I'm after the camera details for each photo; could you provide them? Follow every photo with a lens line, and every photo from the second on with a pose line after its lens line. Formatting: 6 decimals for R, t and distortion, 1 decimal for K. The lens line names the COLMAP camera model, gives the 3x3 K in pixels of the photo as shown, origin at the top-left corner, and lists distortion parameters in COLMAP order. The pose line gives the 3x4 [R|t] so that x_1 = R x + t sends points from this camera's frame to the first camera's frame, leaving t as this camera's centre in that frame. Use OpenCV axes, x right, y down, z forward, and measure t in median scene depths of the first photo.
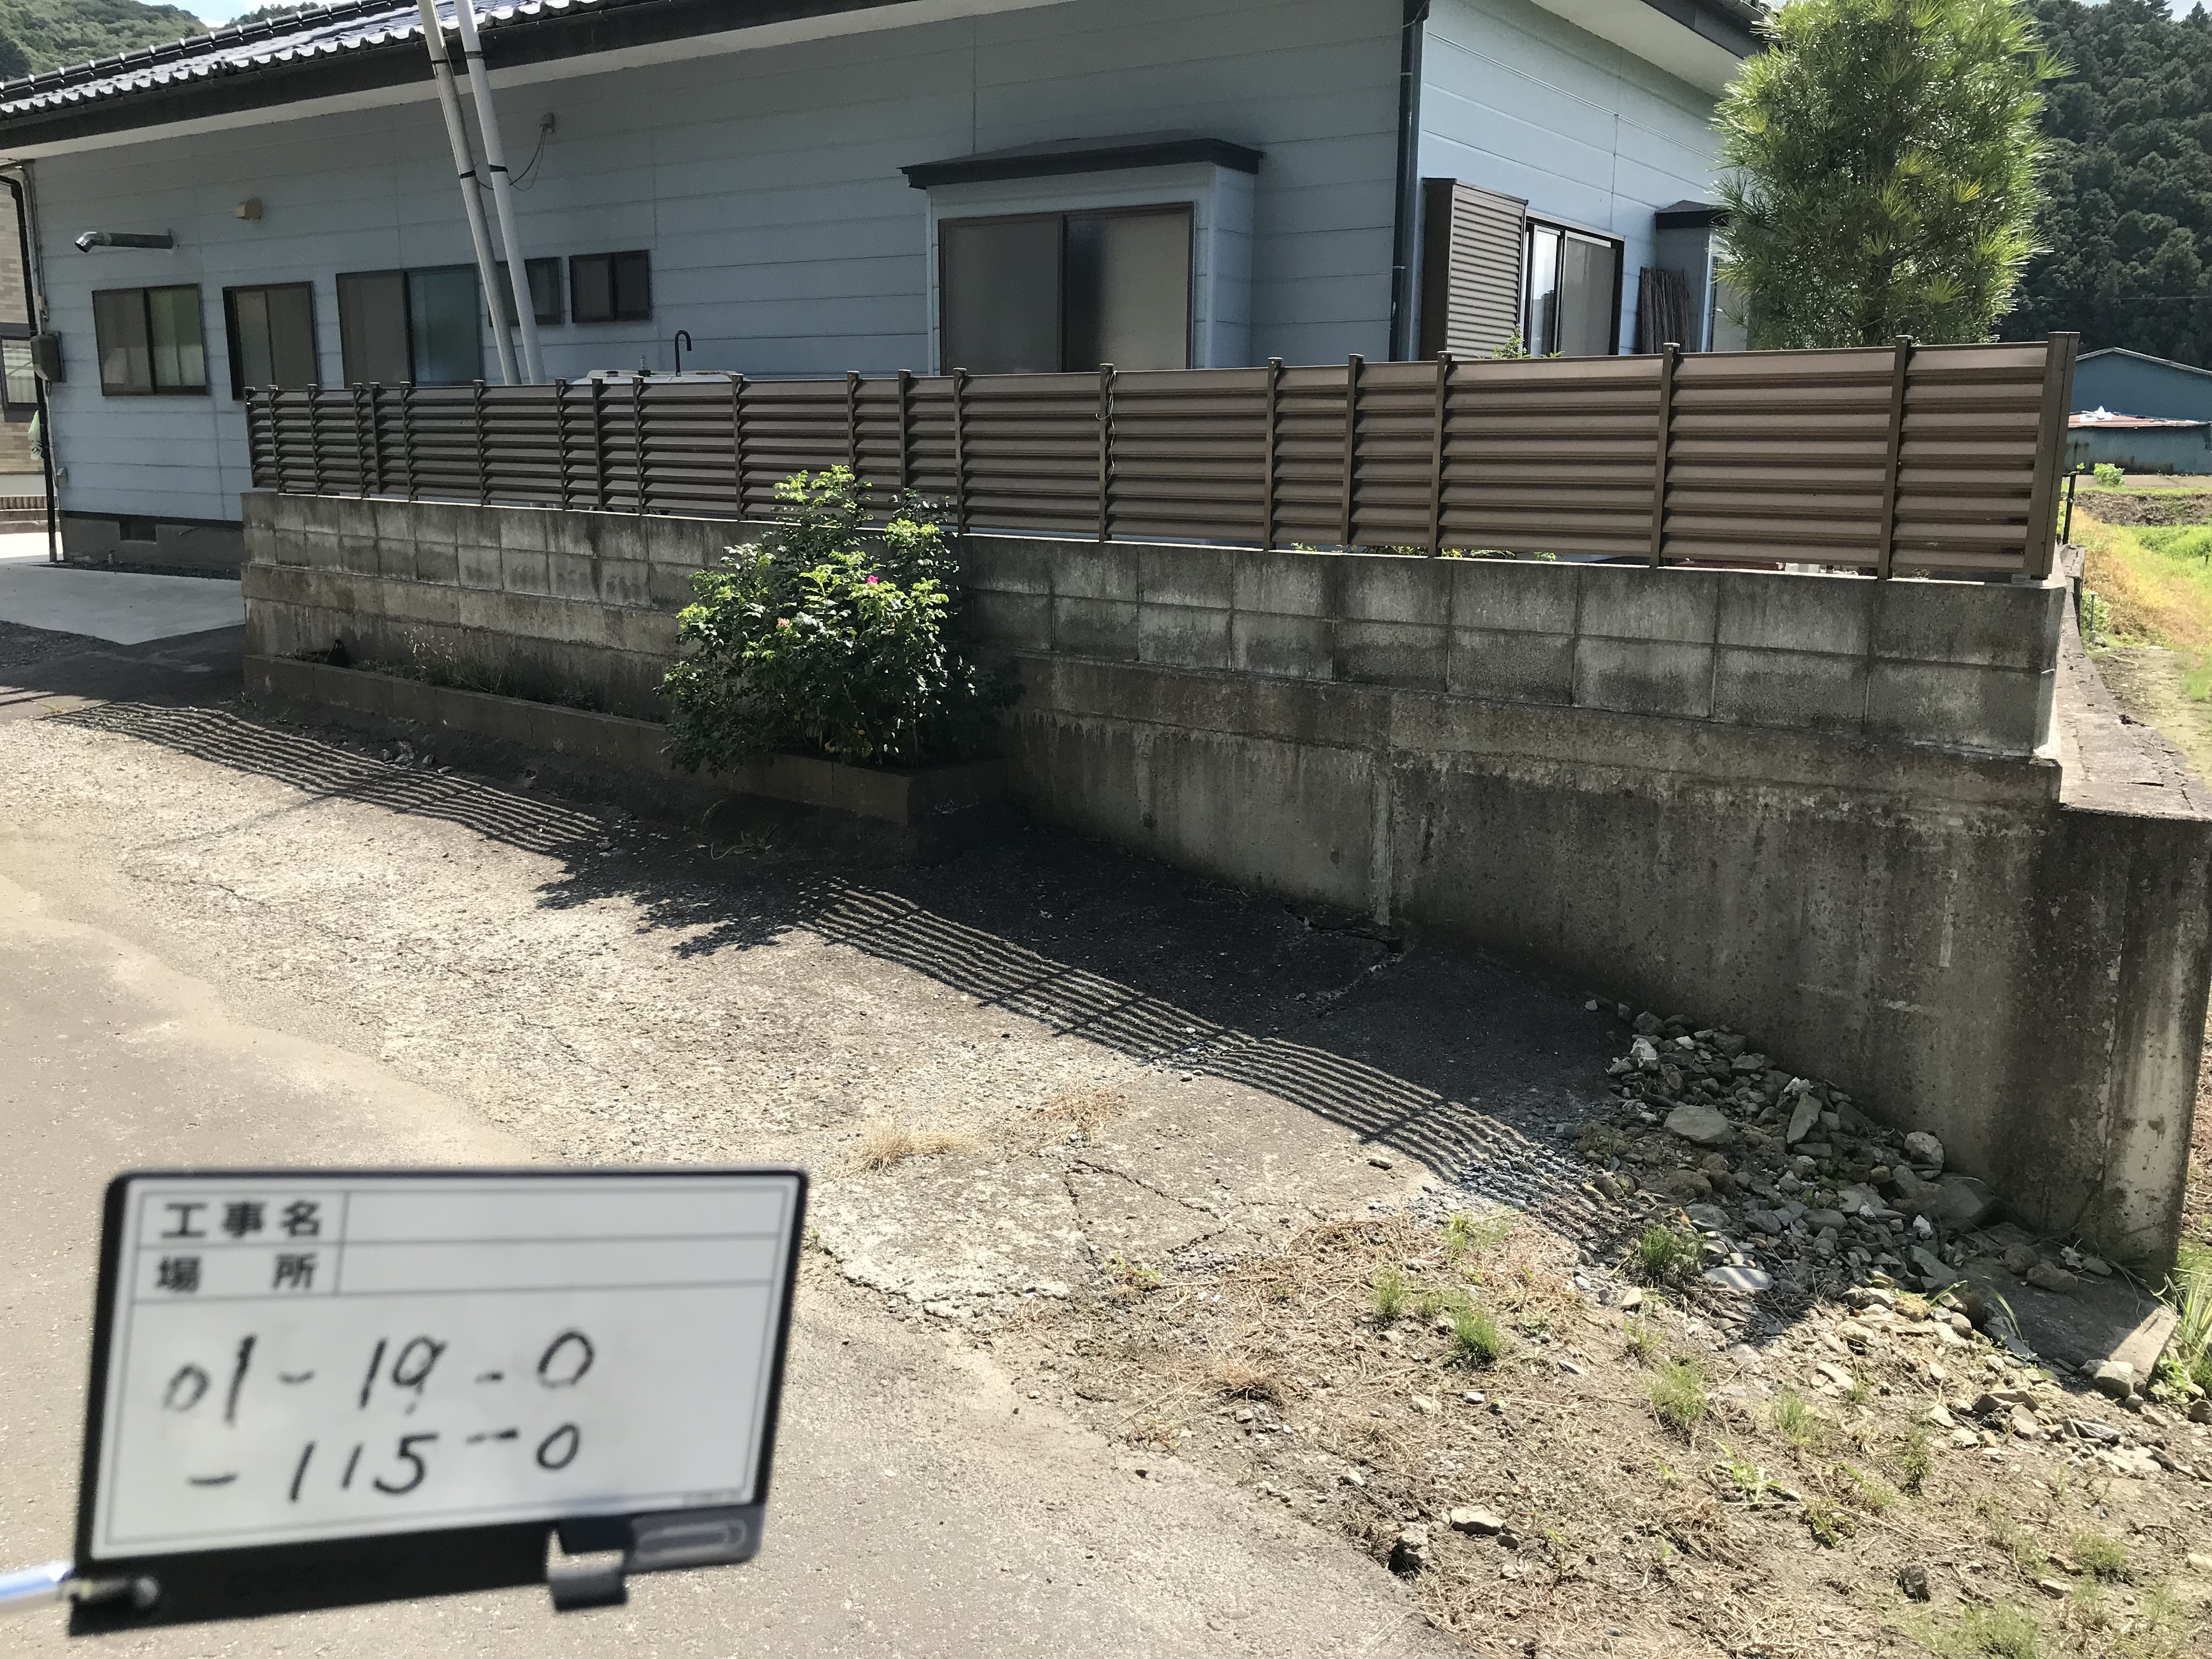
lens RADIAL K [[1818.4, 0, 1104.9], [0, 1818.4, 820.7], [0, 0, 1]] dist [0.036148, -0.041140]
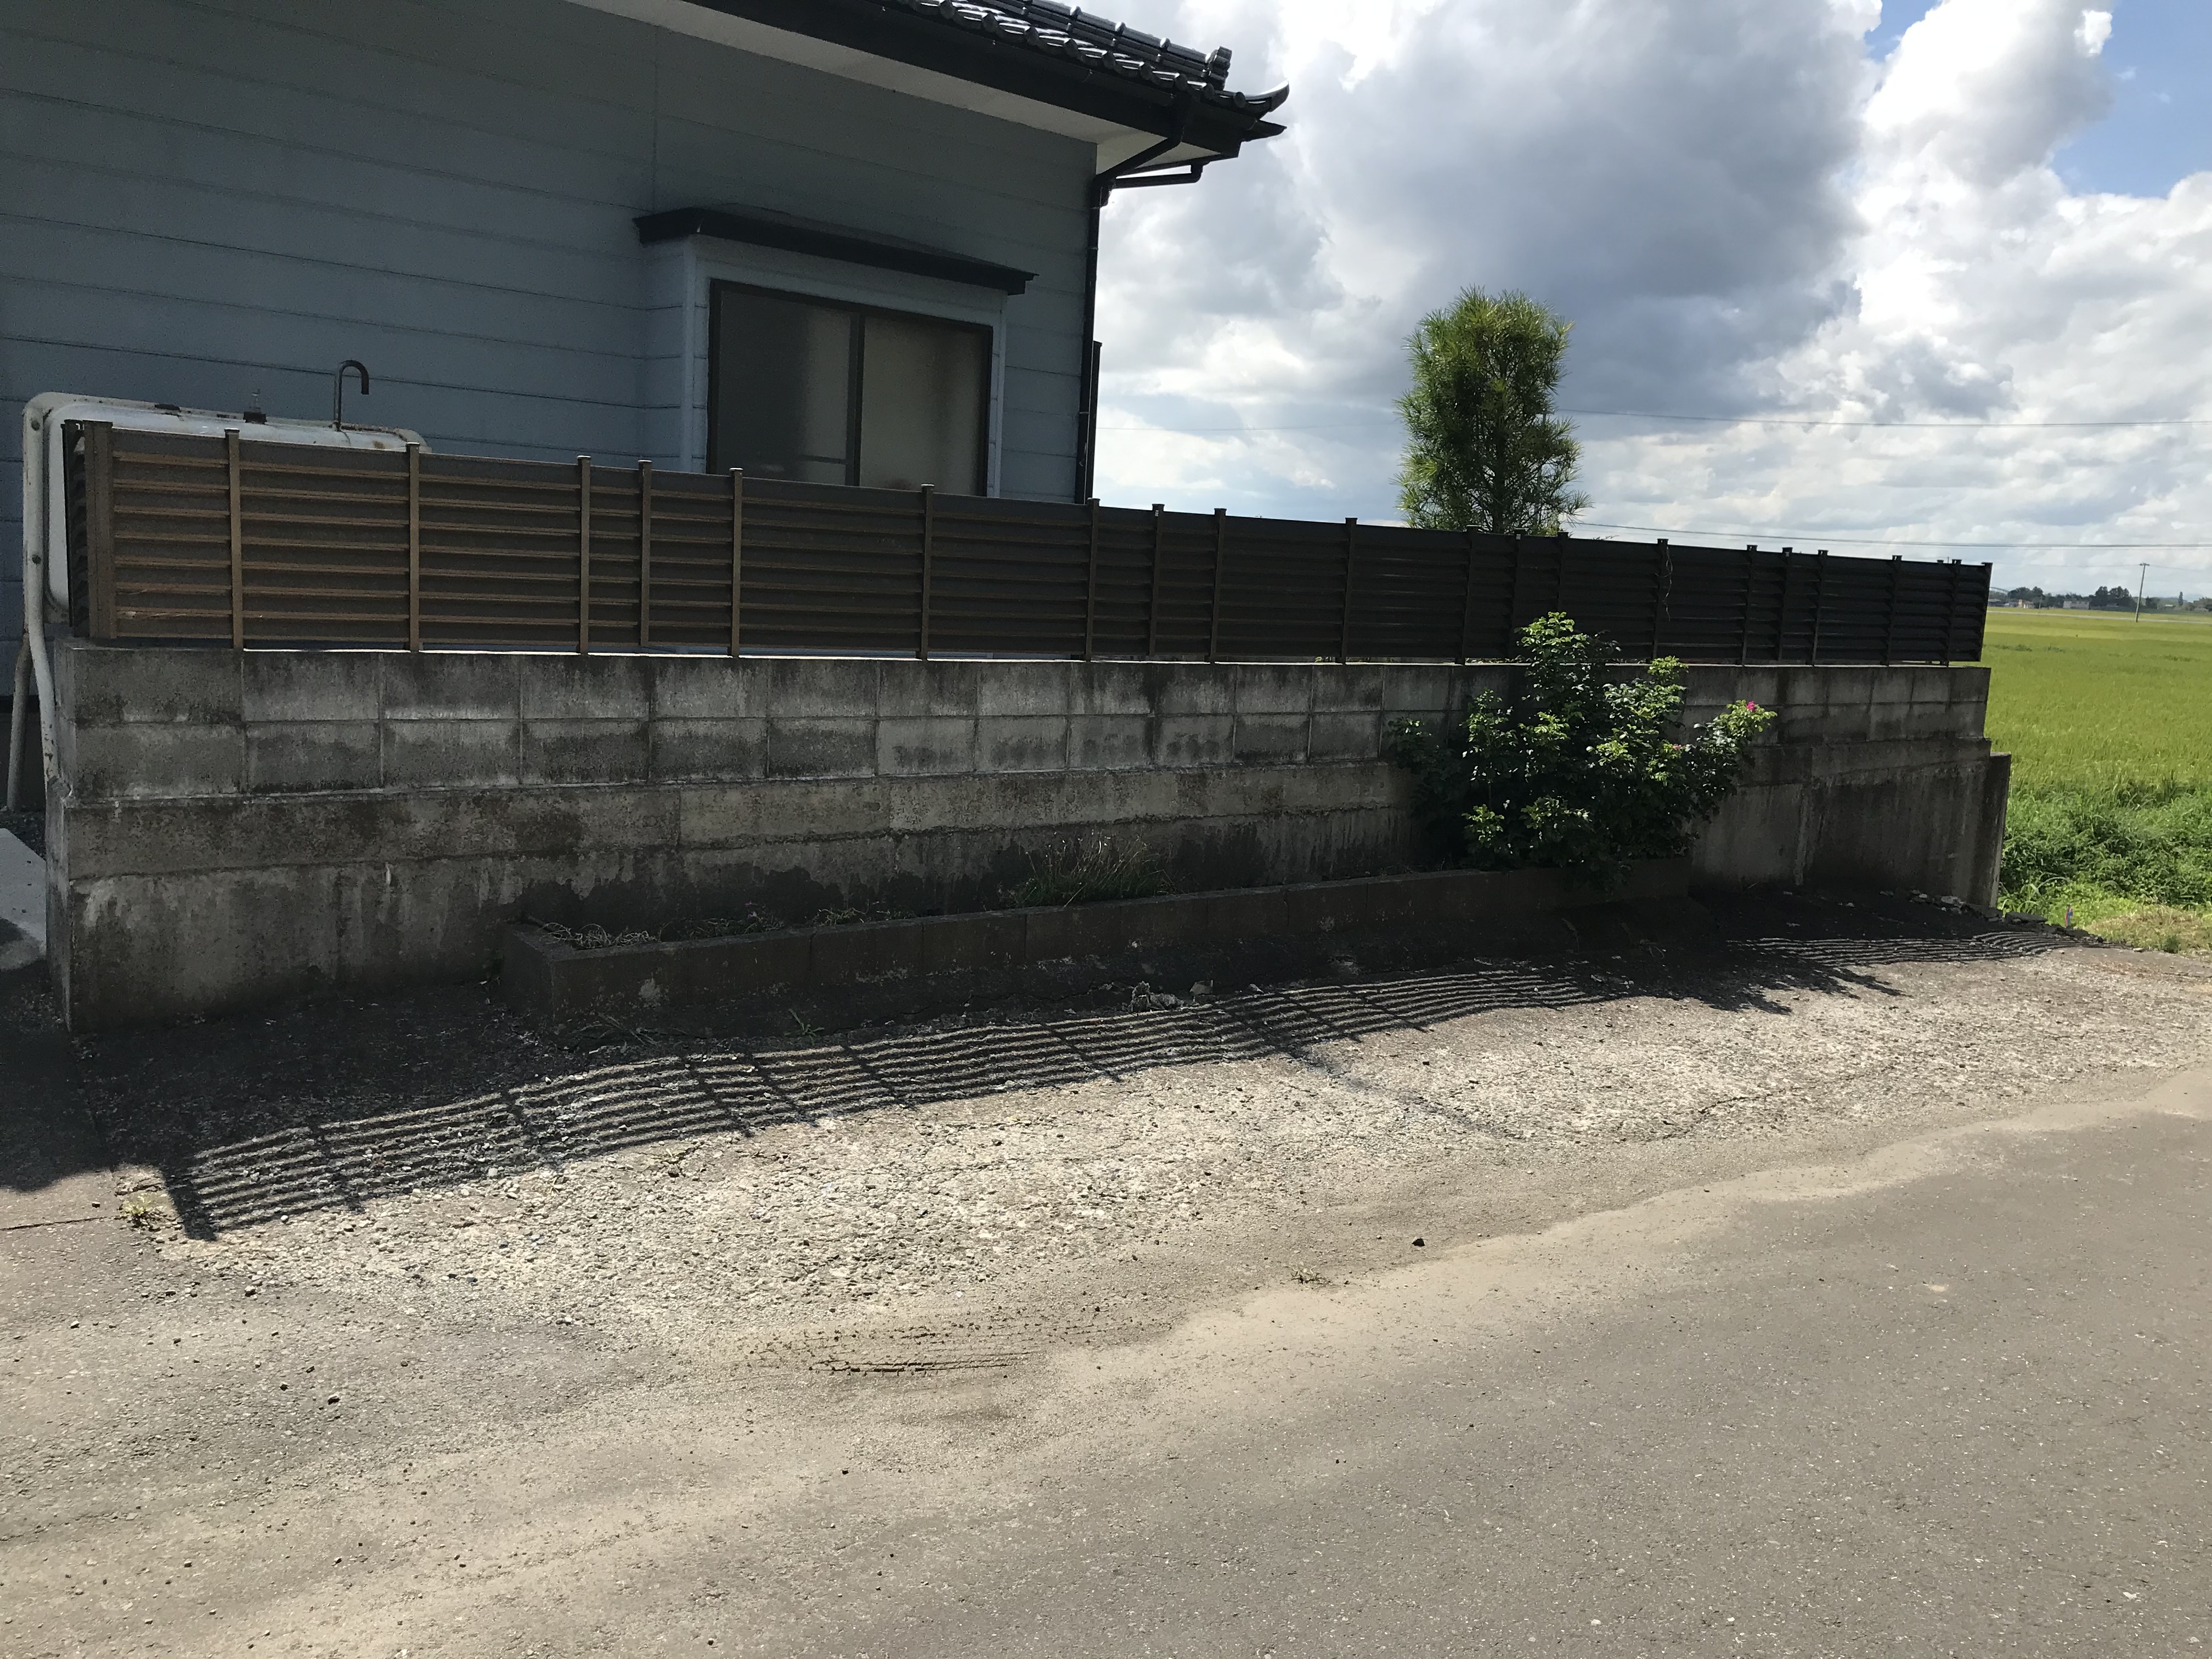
lens RADIAL K [[1818.4, 0, 1106.0], [0, 1818.4, 834.6], [0, 0, 1]] dist [0.036148, -0.041140]
pose [[0.222863, -0.145194, 0.963977, -1.124619], [0.151337, 0.982011, 0.112922, -0.192397], [-0.963031, 0.120719, 0.240827, 0.843545]]
